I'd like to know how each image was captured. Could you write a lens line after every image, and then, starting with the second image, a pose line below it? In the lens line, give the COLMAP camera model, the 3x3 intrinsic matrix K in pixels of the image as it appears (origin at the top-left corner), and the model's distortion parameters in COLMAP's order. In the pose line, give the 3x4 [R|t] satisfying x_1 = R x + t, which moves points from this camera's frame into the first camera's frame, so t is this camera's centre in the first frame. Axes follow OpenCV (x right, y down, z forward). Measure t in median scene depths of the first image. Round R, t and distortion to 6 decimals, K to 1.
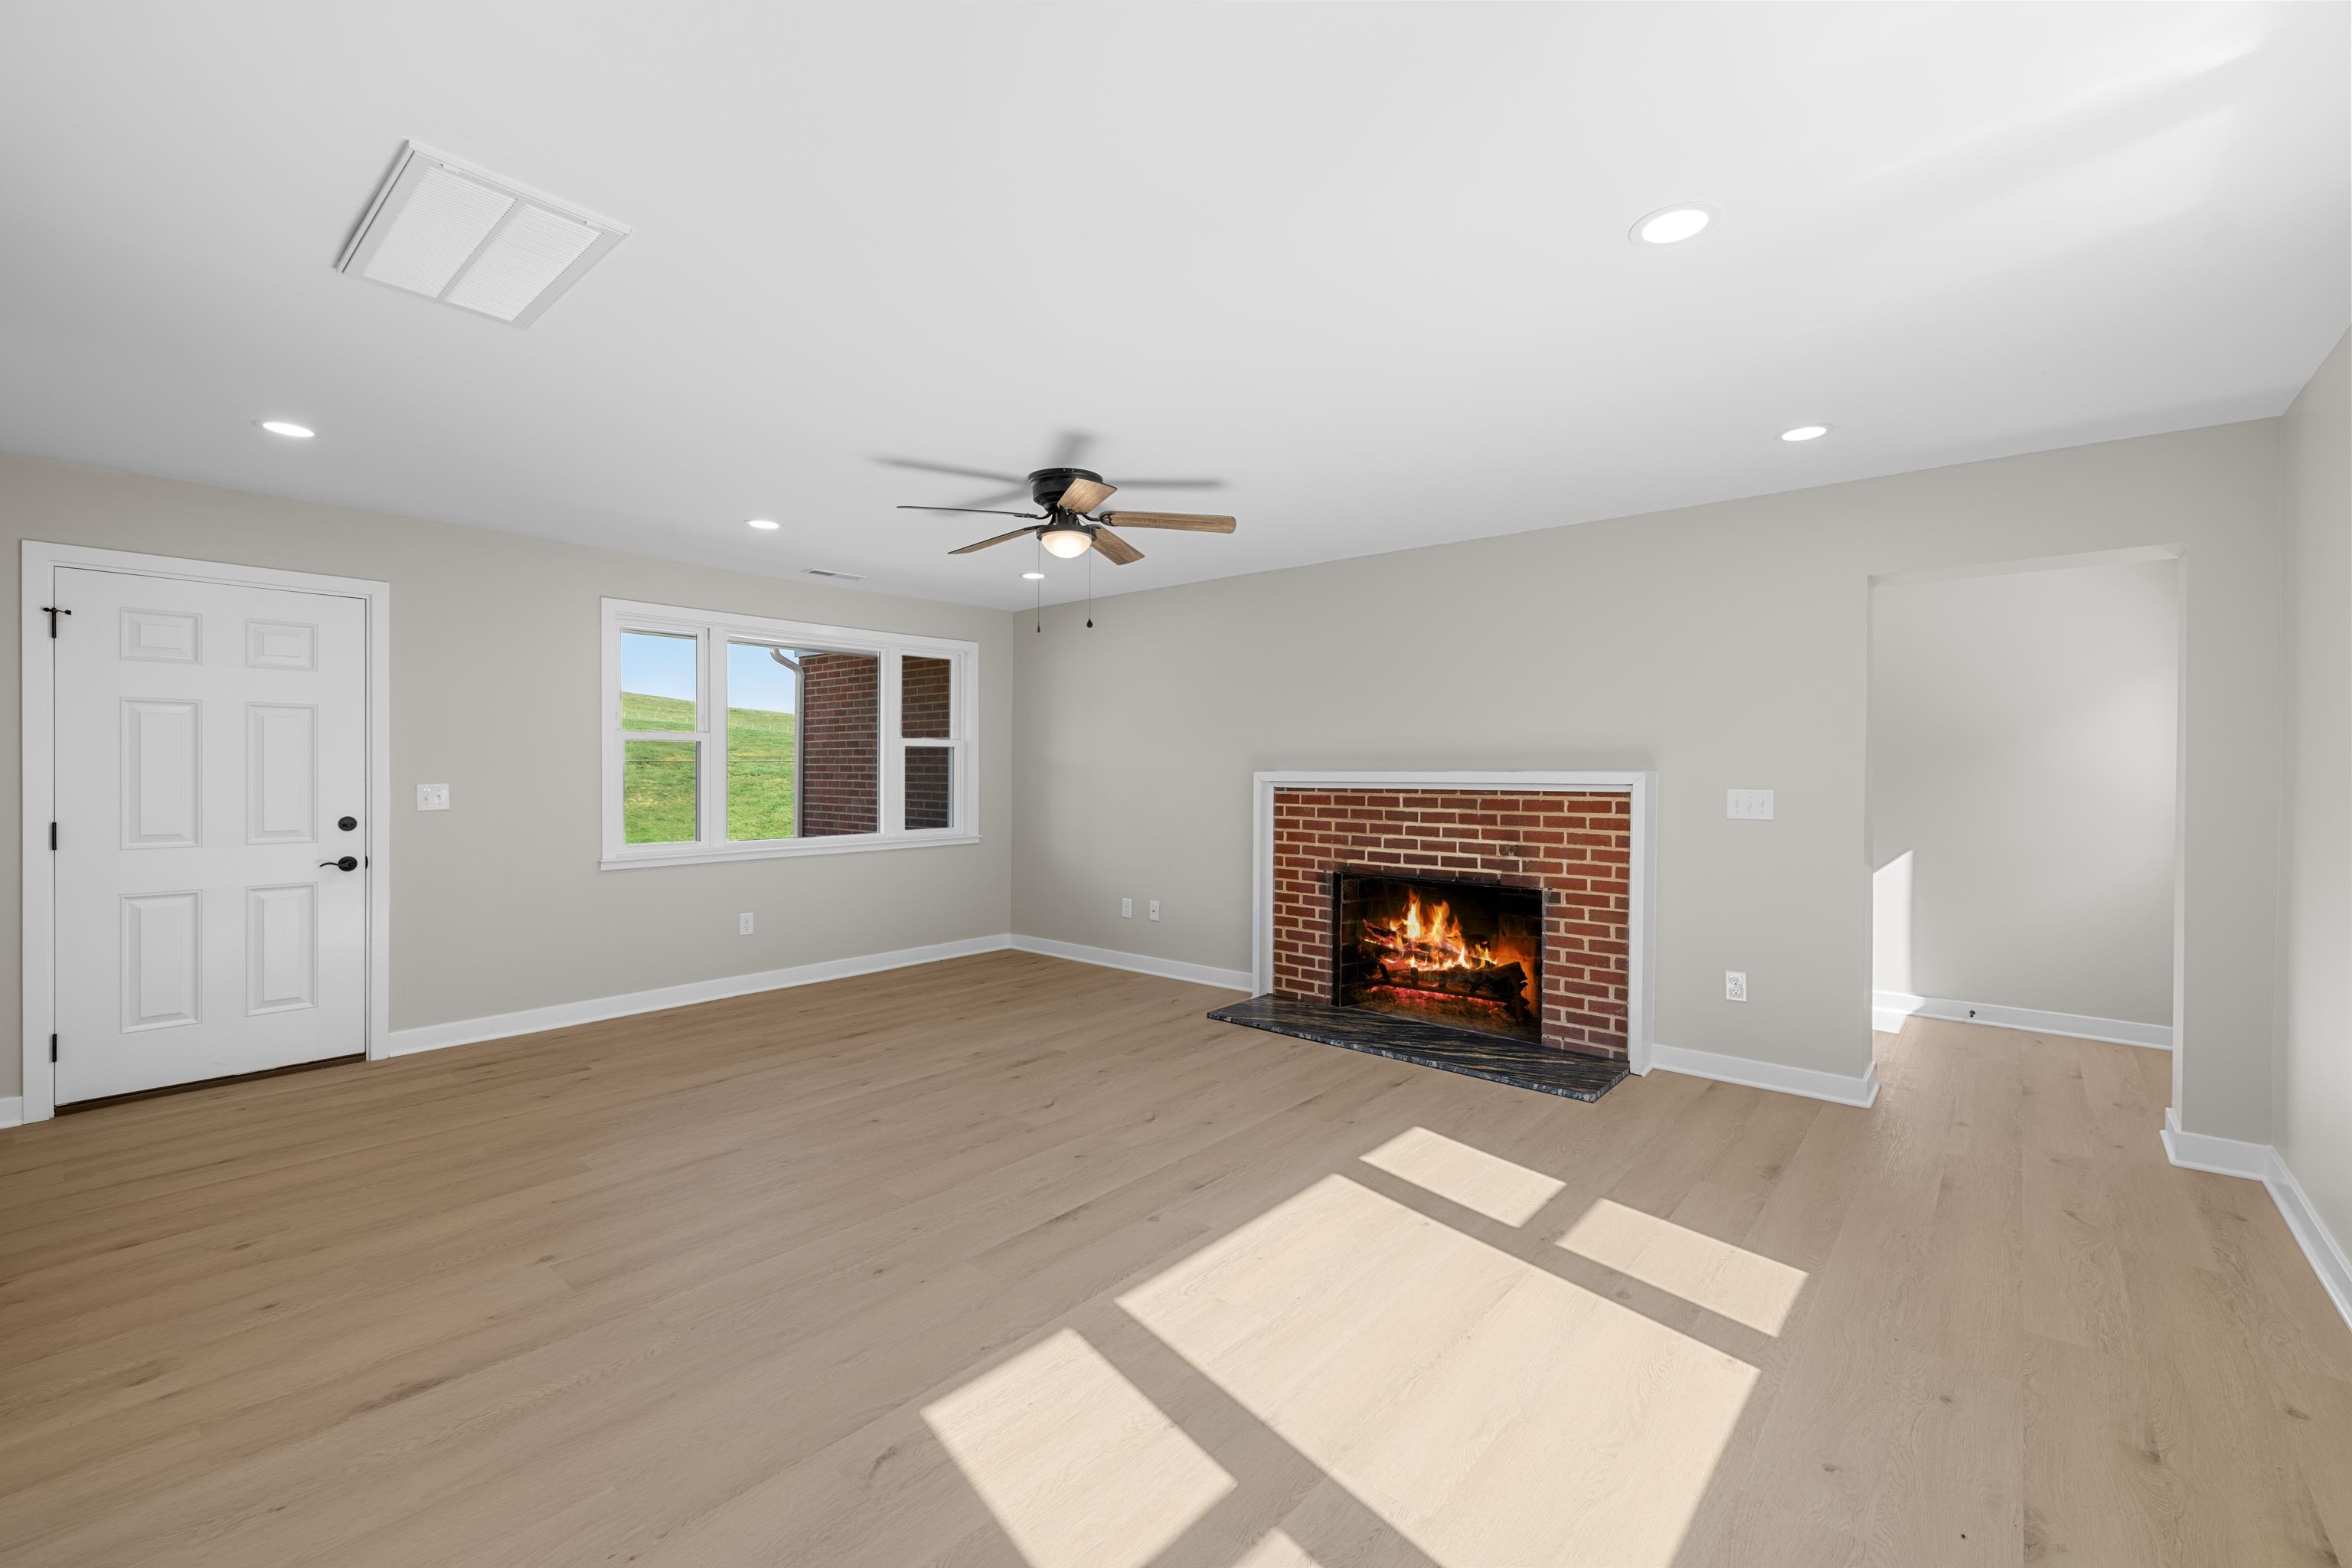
lens RADIAL K [[989.4, 0, 1166.0], [0, 989.4, 775.6], [0, 0, 1]] dist [0.000440, 0.000103]
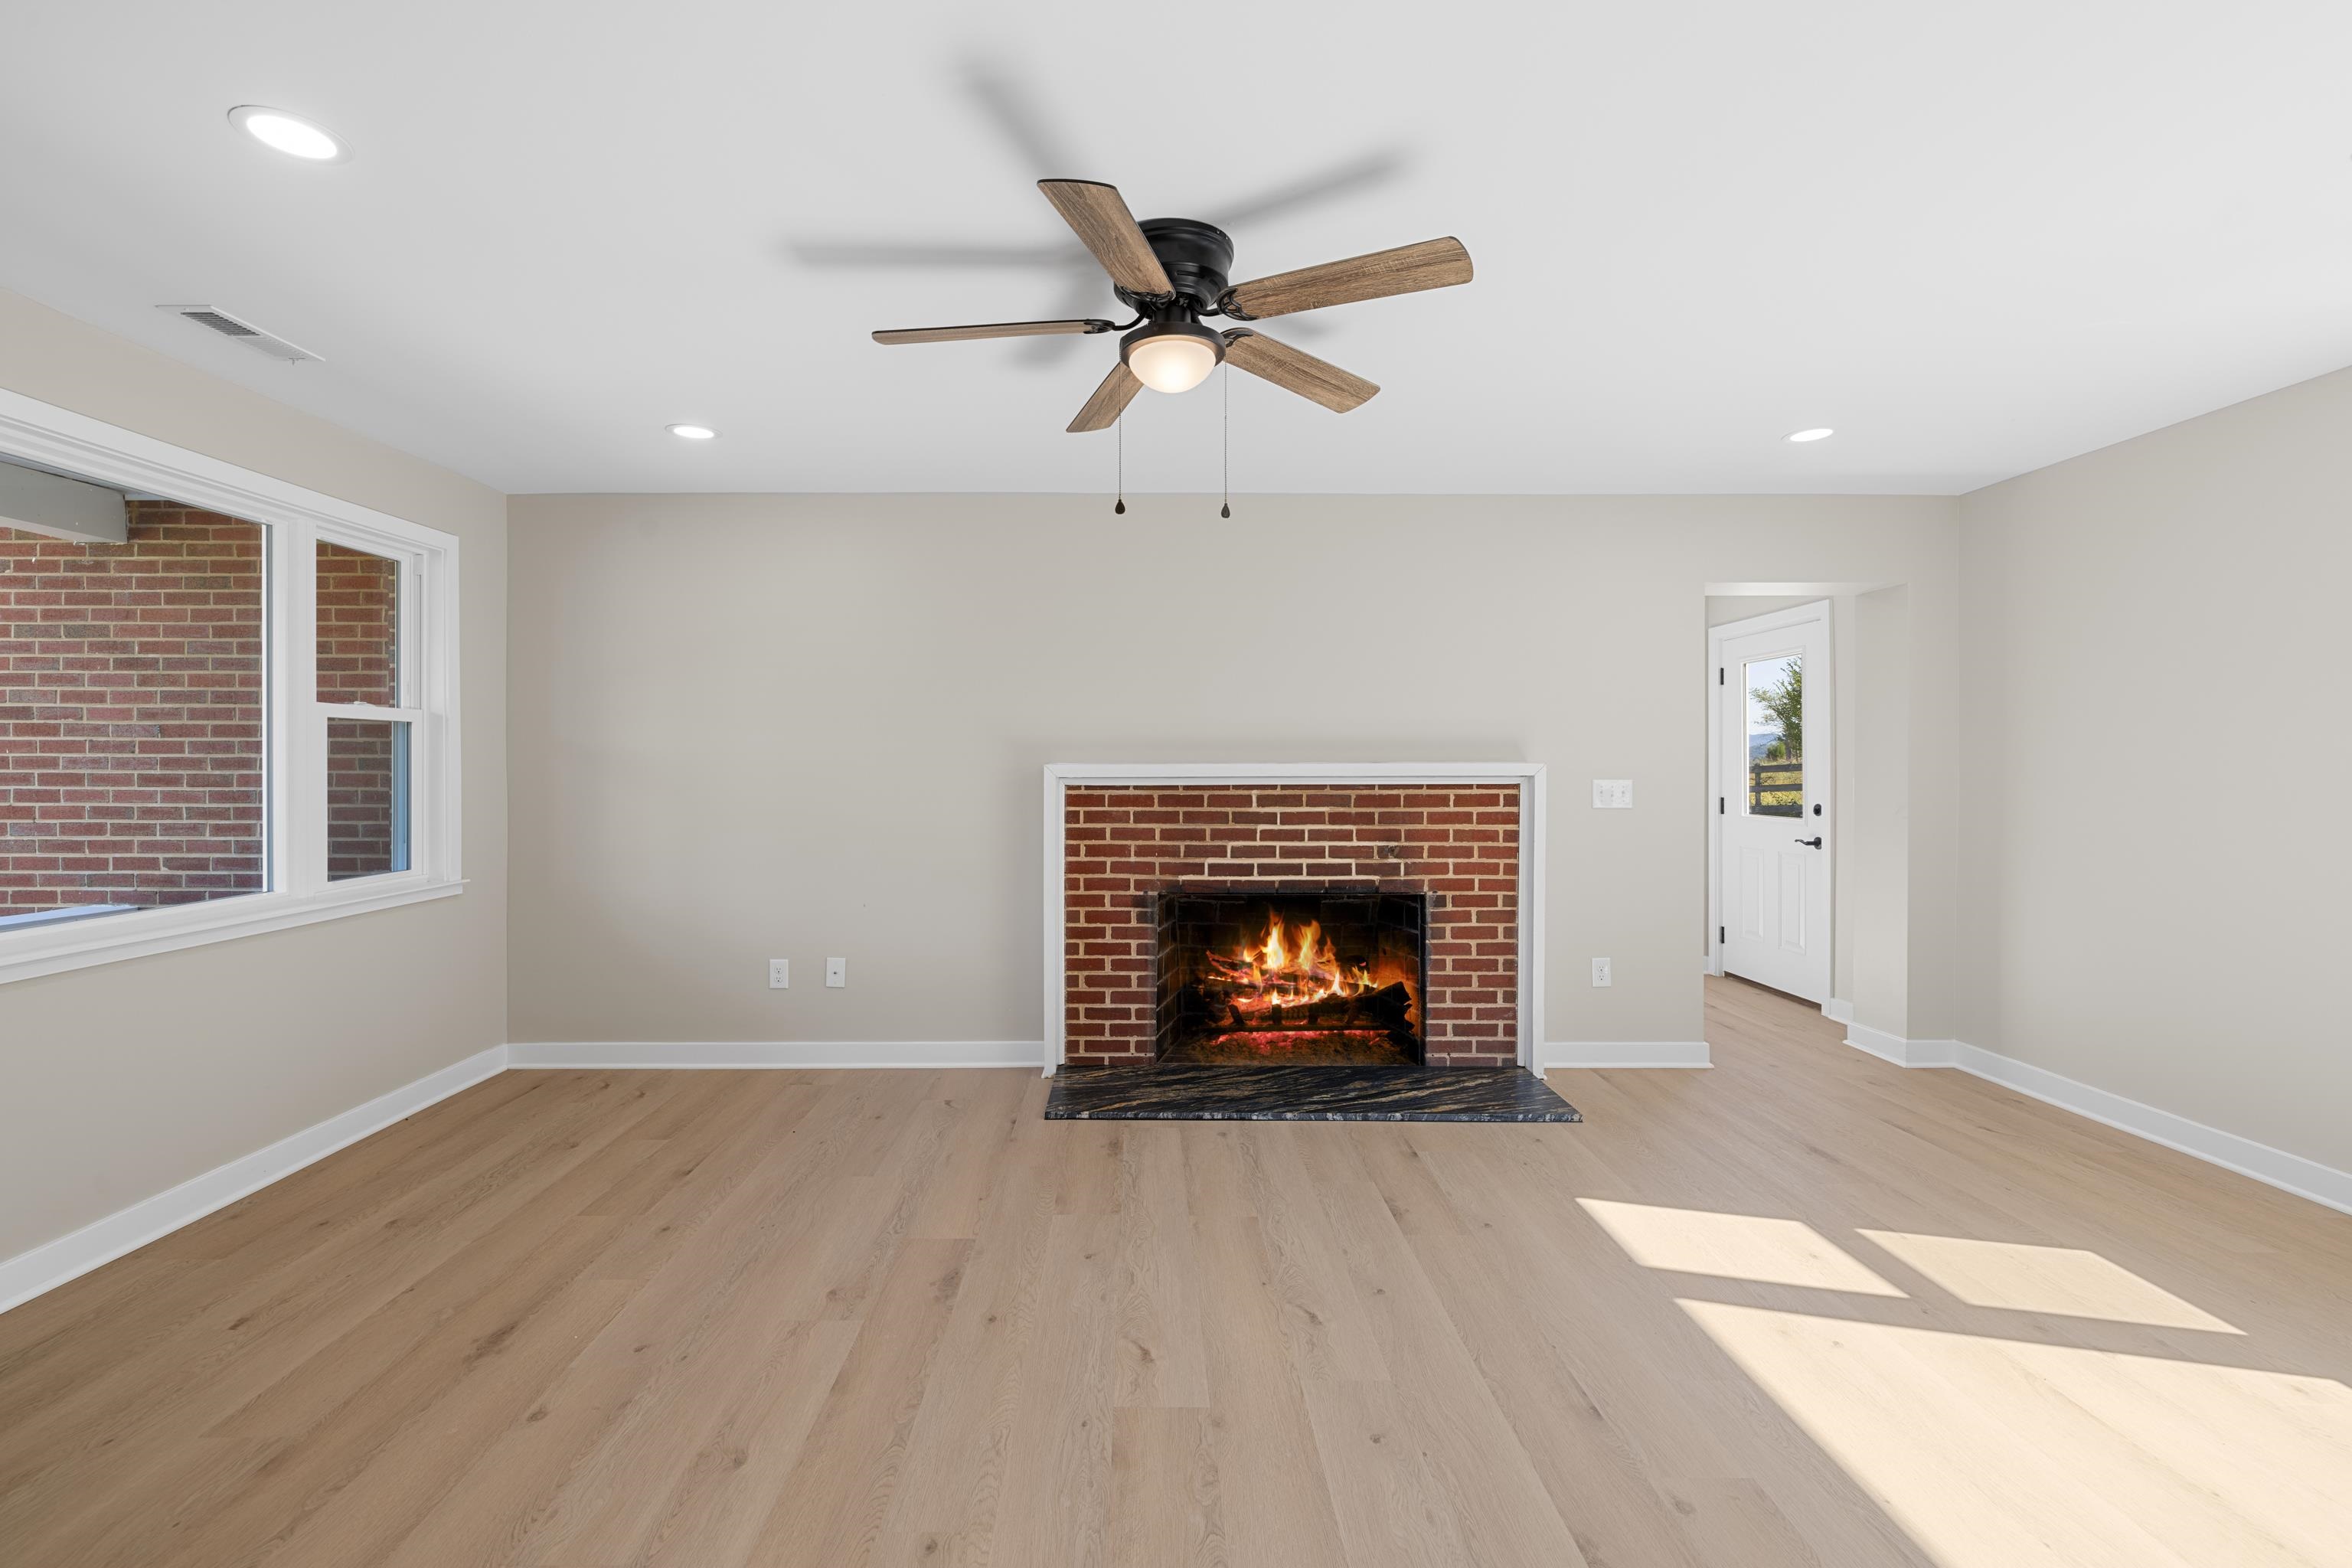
lens RADIAL K [[1006.8, 0, 1141.0], [0, 1006.8, 772.8], [0, 0, 1]] dist [0.000659, 0.000288]
pose [[0.753728, -0.009013, 0.657125, -0.394104], [0.007067, 0.999959, 0.005610, -0.001674], [-0.657149, 0.000415, 0.753761, 0.452775]]
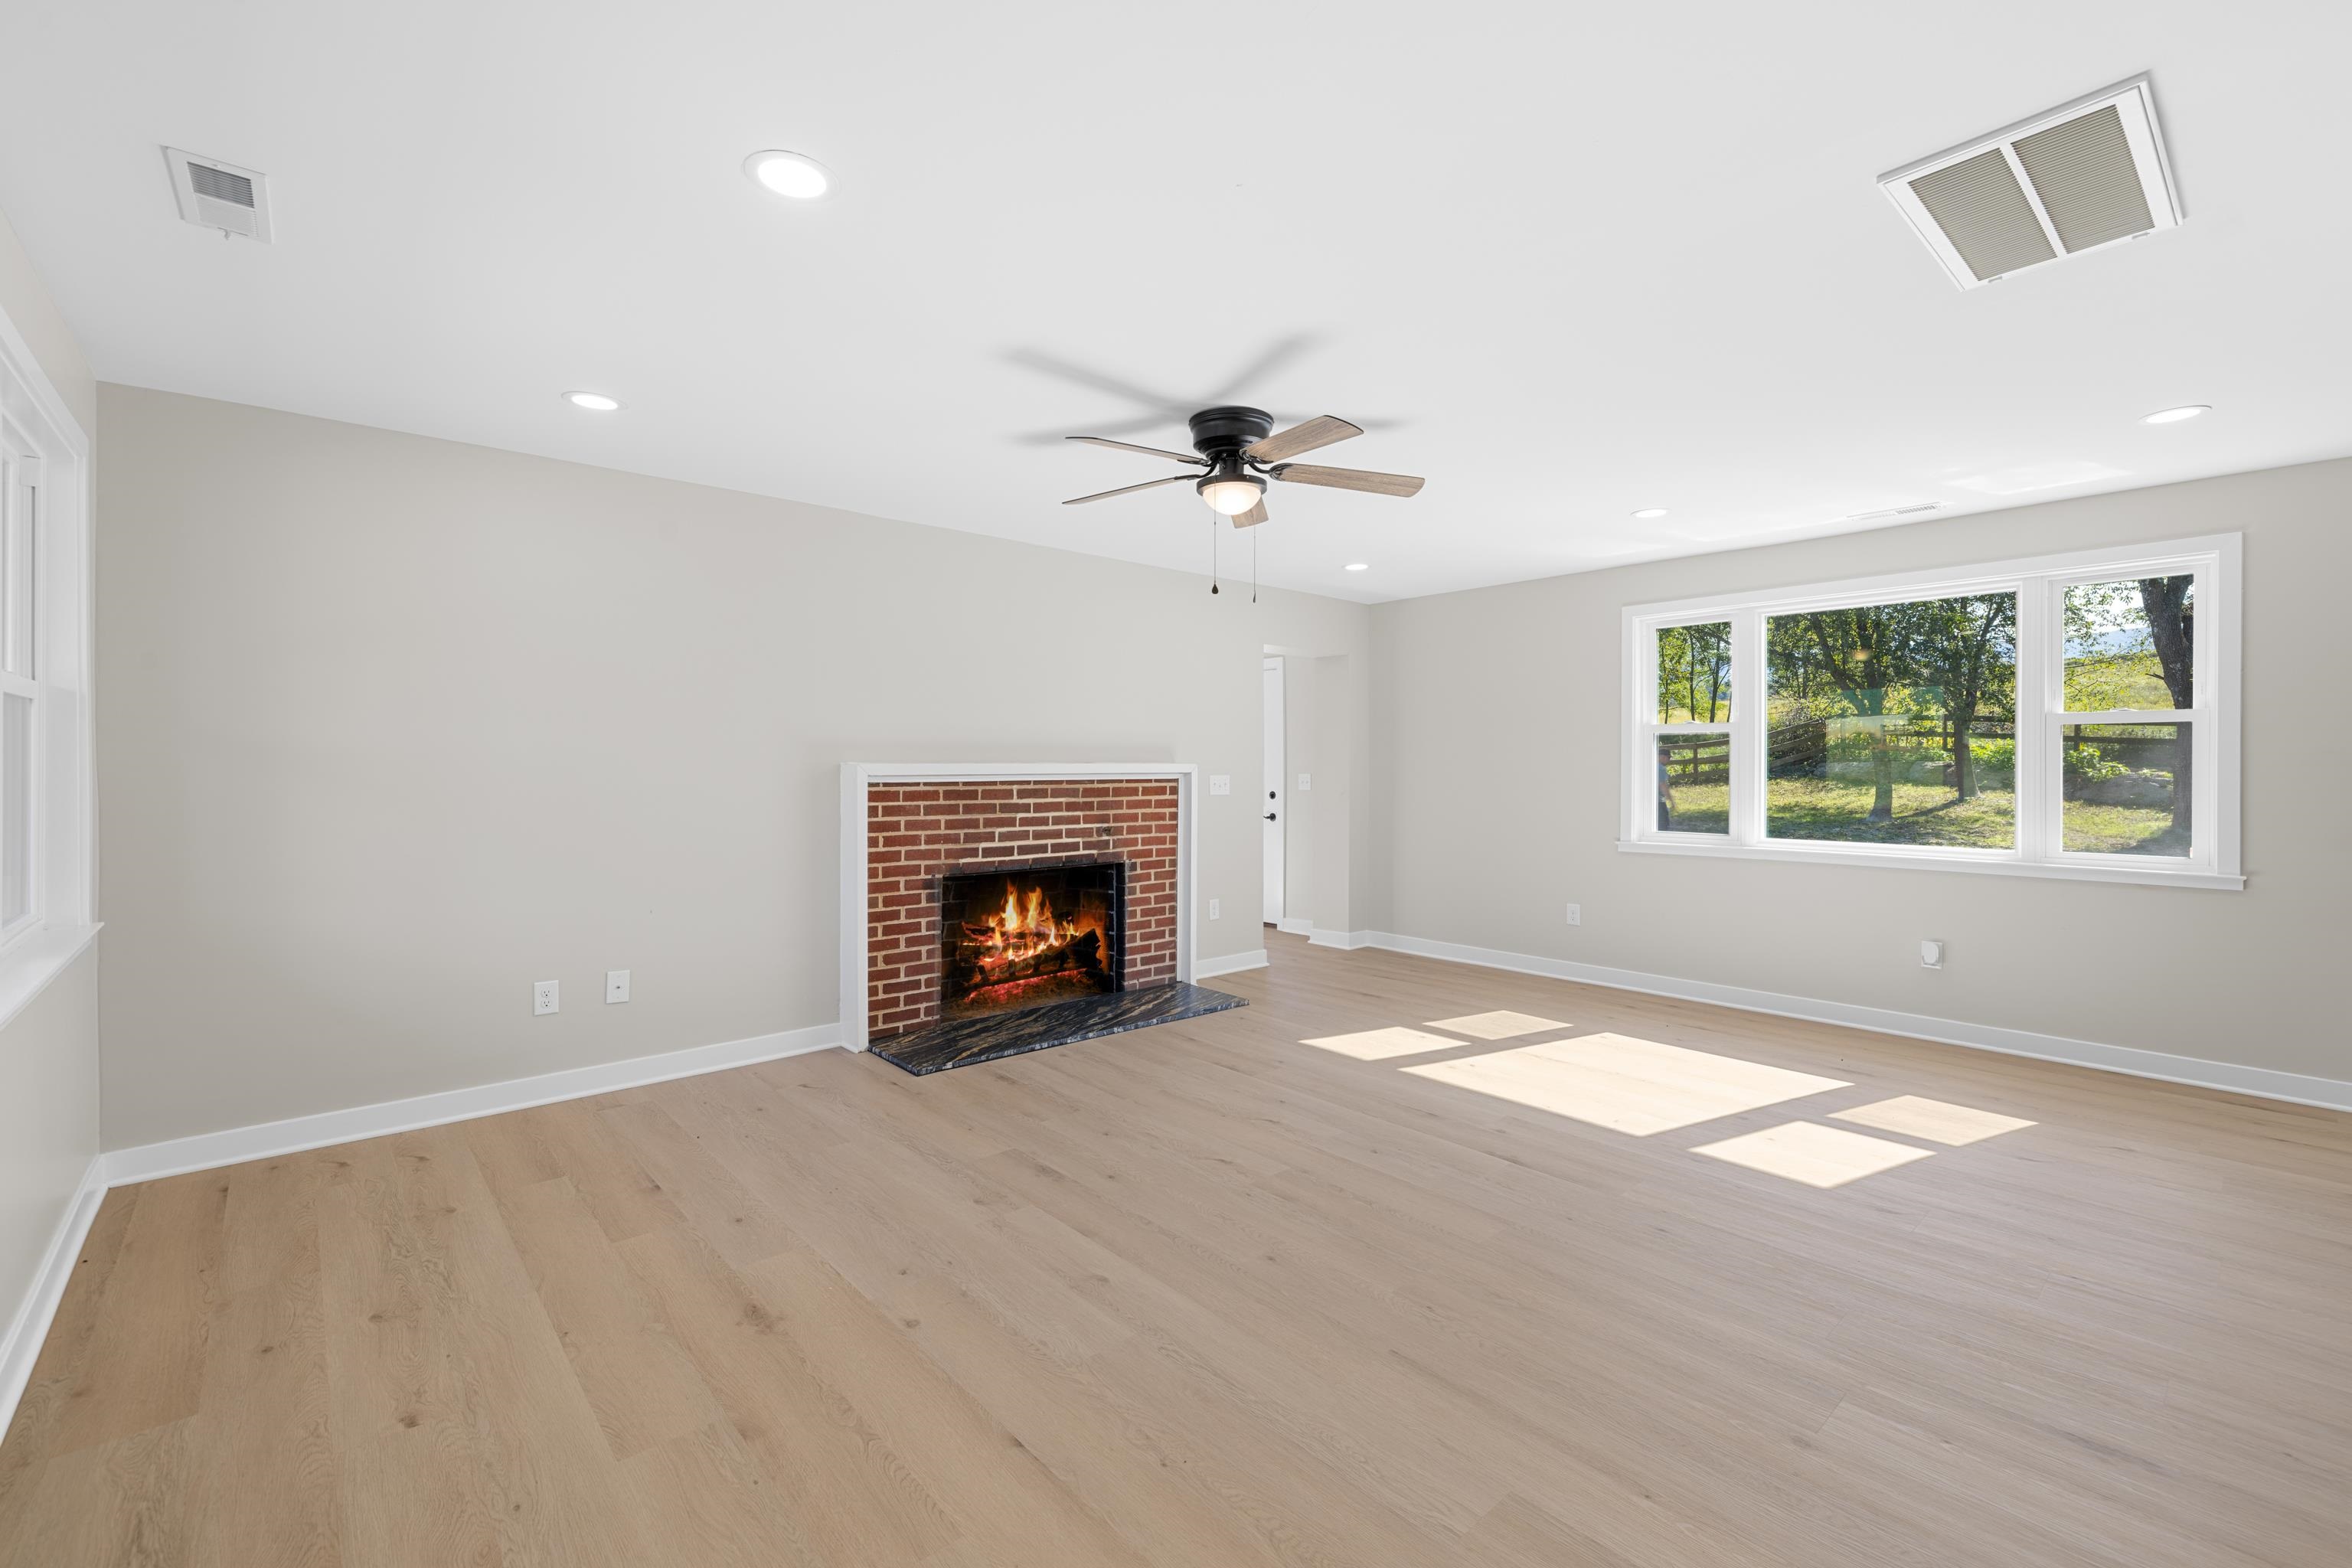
lens RADIAL K [[999.1, 0, 1172.1], [0, 999.1, 775.0], [0, 0, 1]] dist [0.000804, 0.000059]
pose [[0.130388, -0.012291, 0.991387, -0.764669], [0.004706, 0.999920, 0.011778, -0.003340], [-0.991452, 0.003130, 0.130436, 0.742123]]
